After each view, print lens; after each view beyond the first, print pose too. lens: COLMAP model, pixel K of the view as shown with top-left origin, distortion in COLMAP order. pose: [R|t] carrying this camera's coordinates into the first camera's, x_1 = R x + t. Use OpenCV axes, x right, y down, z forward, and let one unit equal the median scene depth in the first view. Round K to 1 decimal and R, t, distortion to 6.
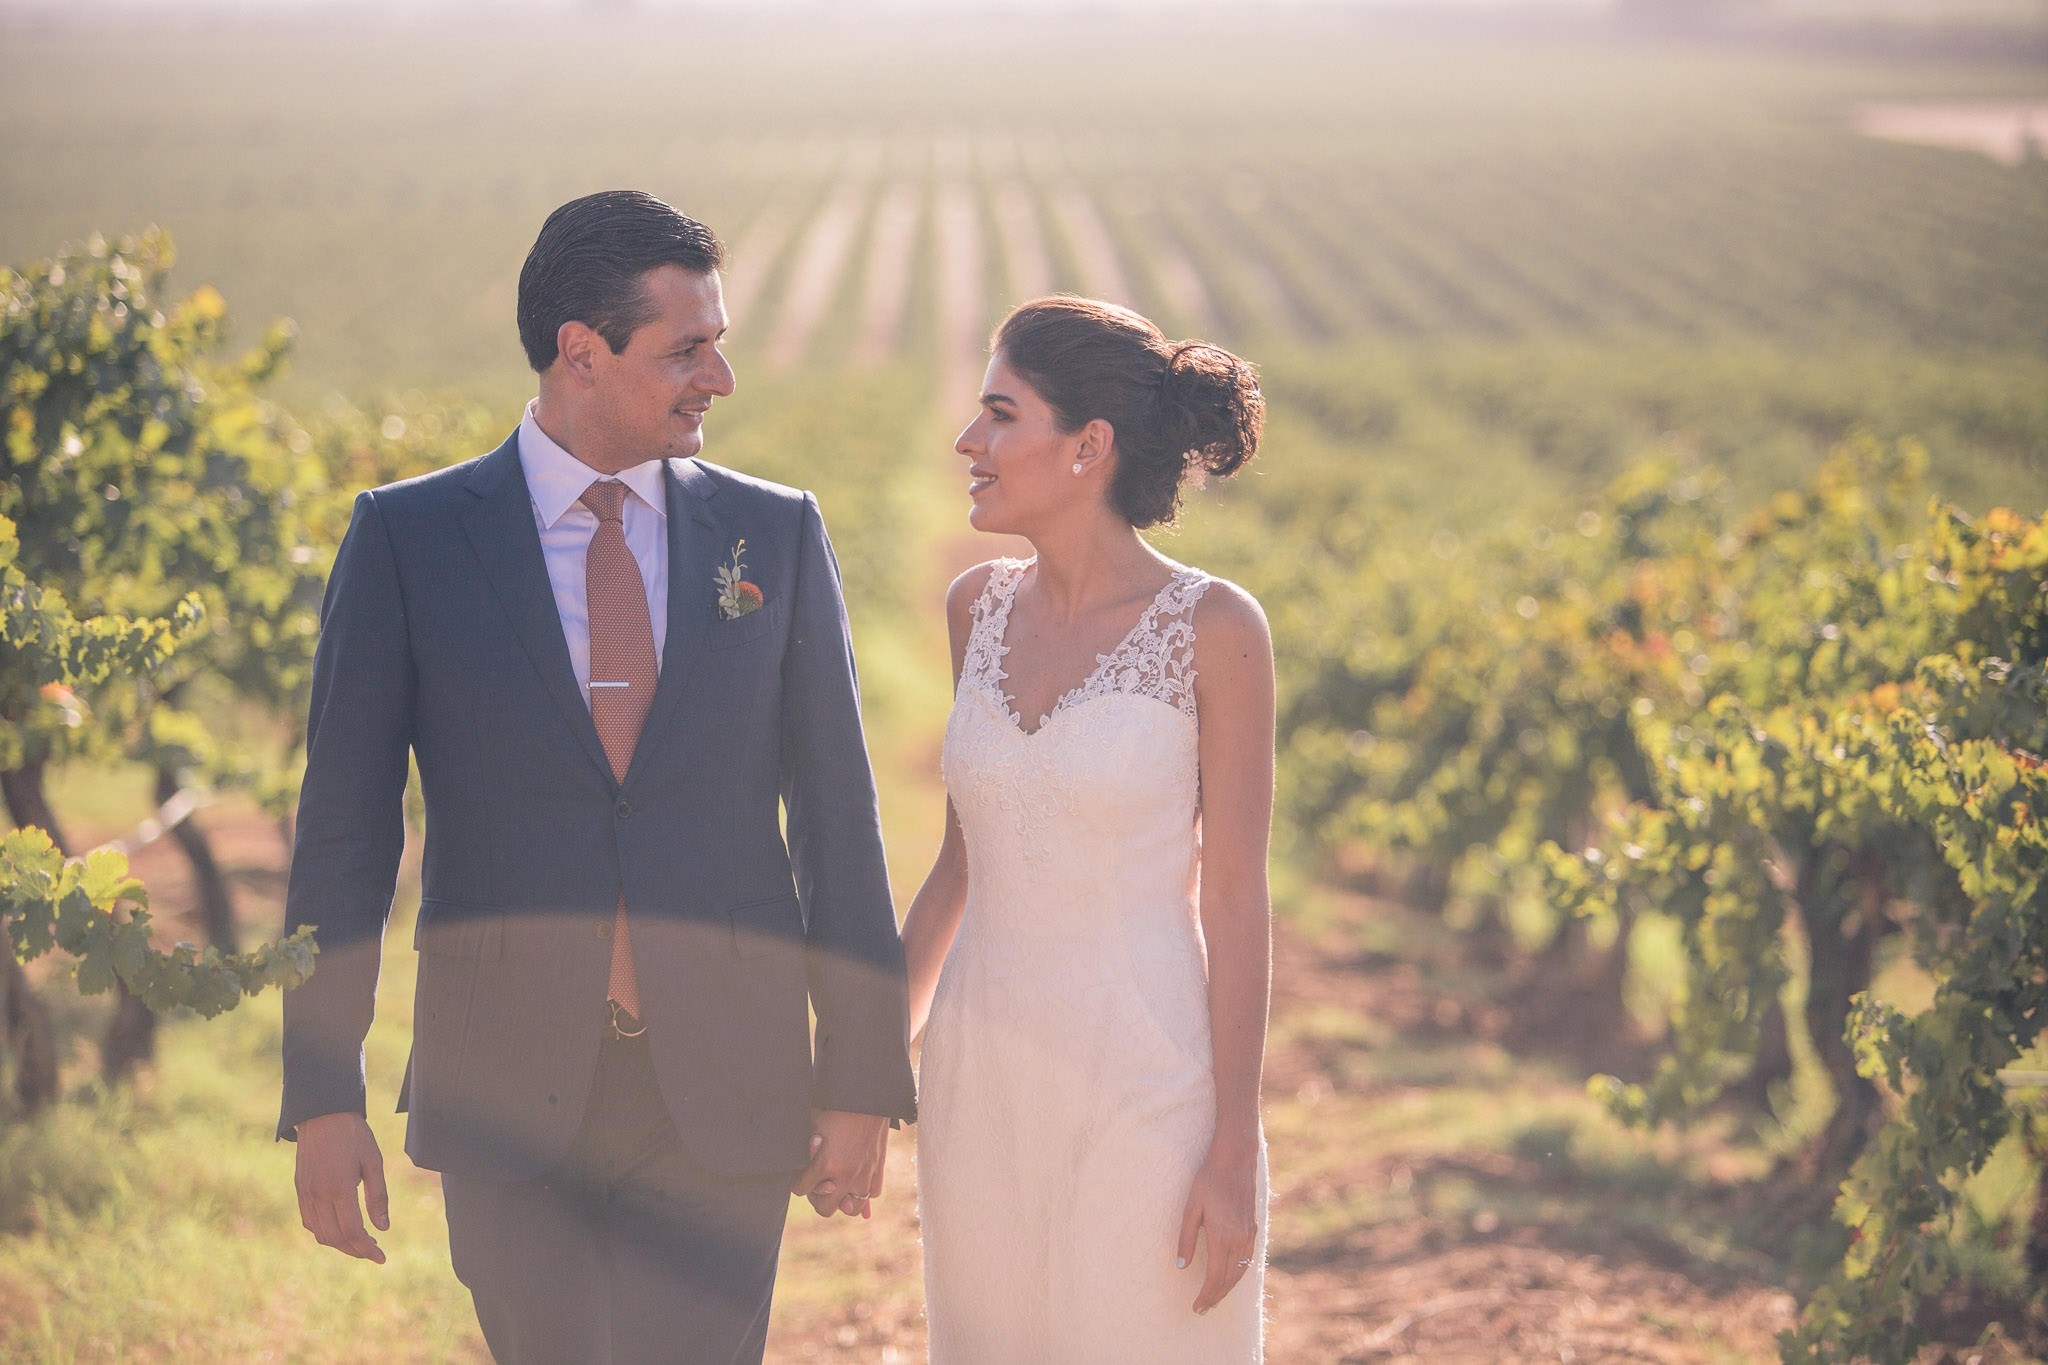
lens RADIAL K [[7269.4, 0, 1024.0], [0, 7269.4, 682.5], [0, 0, 1]] dist [0.200450, 5.576073]
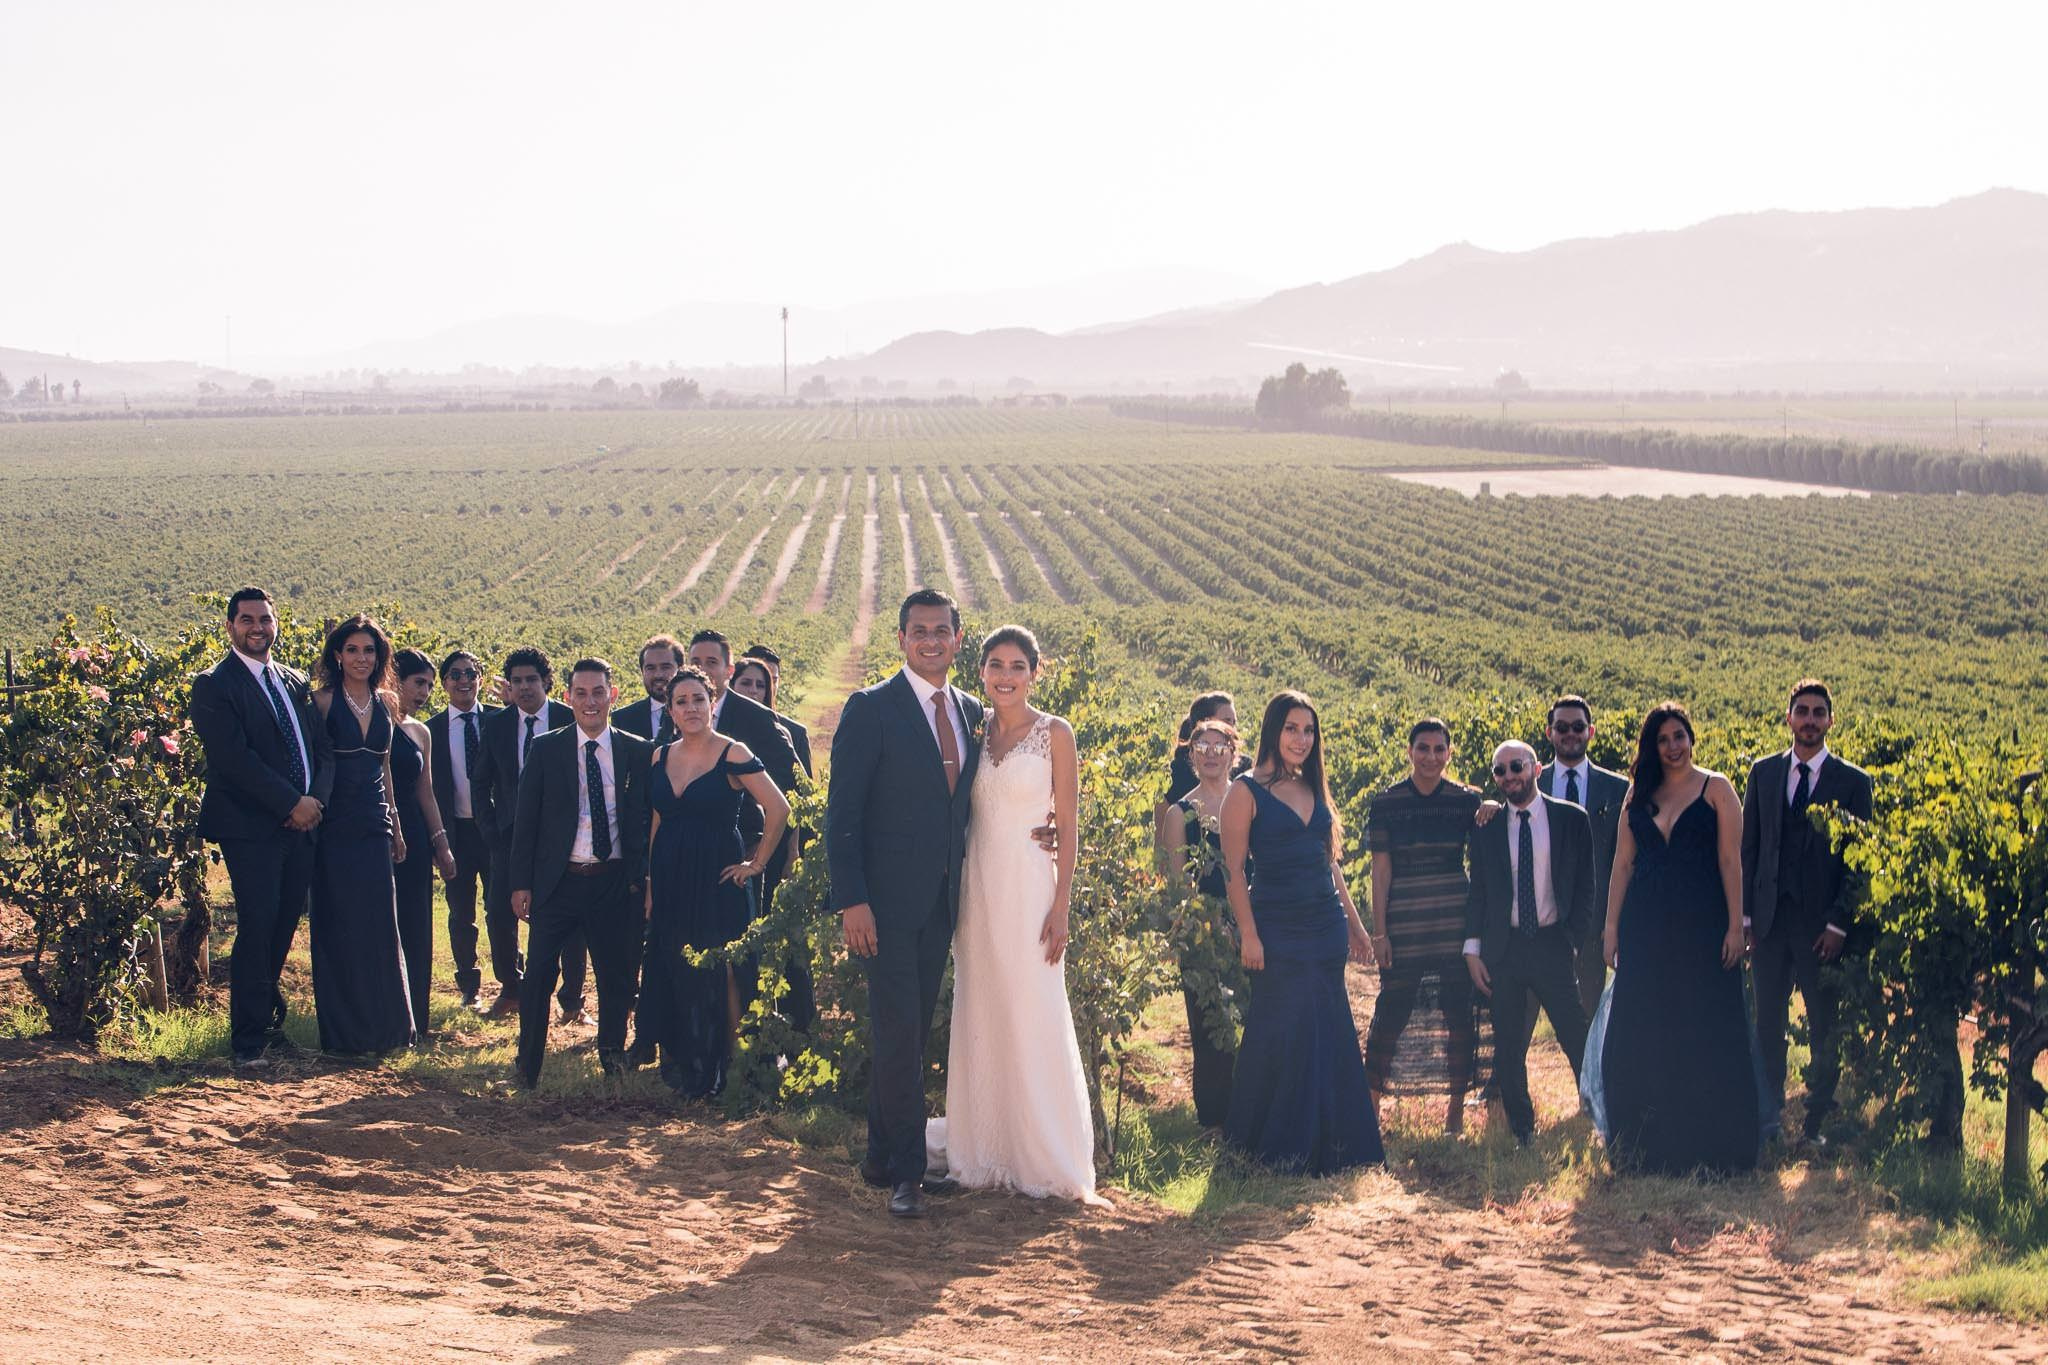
lens RADIAL K [[4314.1, 0, 1024.0], [0, 4314.1, 682.5], [0, 0, 1]] dist [-0.193466, 0.091974]
pose [[0.999688, 0.010120, 0.022843, 0.110928], [-0.009509, 0.999598, -0.026711, 0.017848], [-0.023104, 0.026485, 0.999382, -0.857846]]
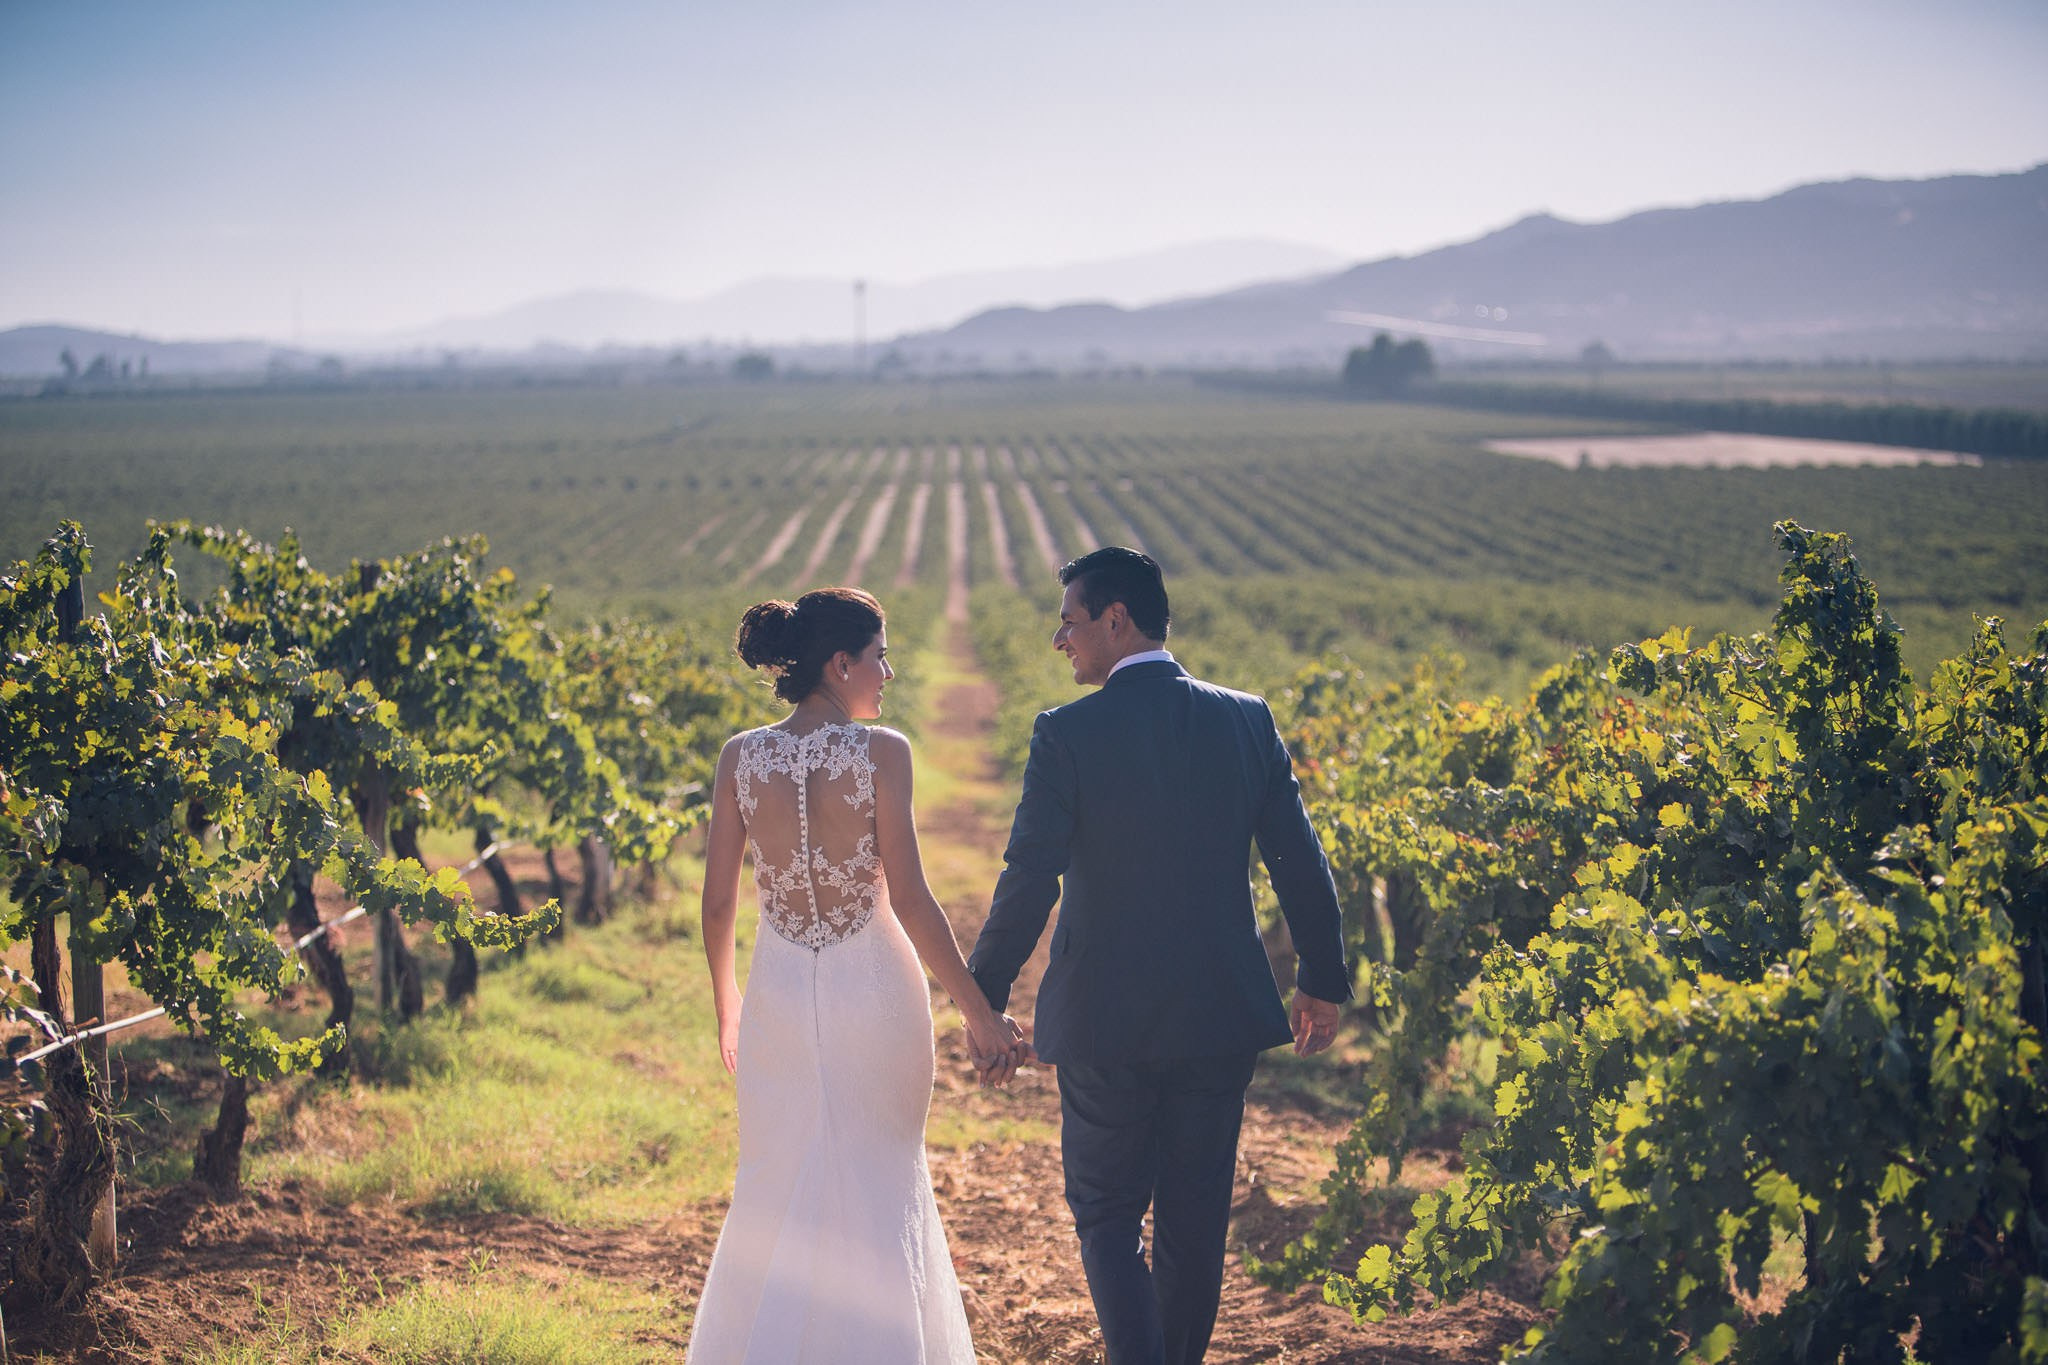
lens RADIAL K [[4314.1, 0, 1024.0], [0, 4314.1, 682.5], [0, 0, 1]] dist [-0.193466, 0.091974]
pose [[0.999969, 0.004925, 0.006063, 0.011897], [-0.004796, 0.999767, -0.021053, -0.003723], [-0.006165, 0.021023, 0.999760, -0.077809]]
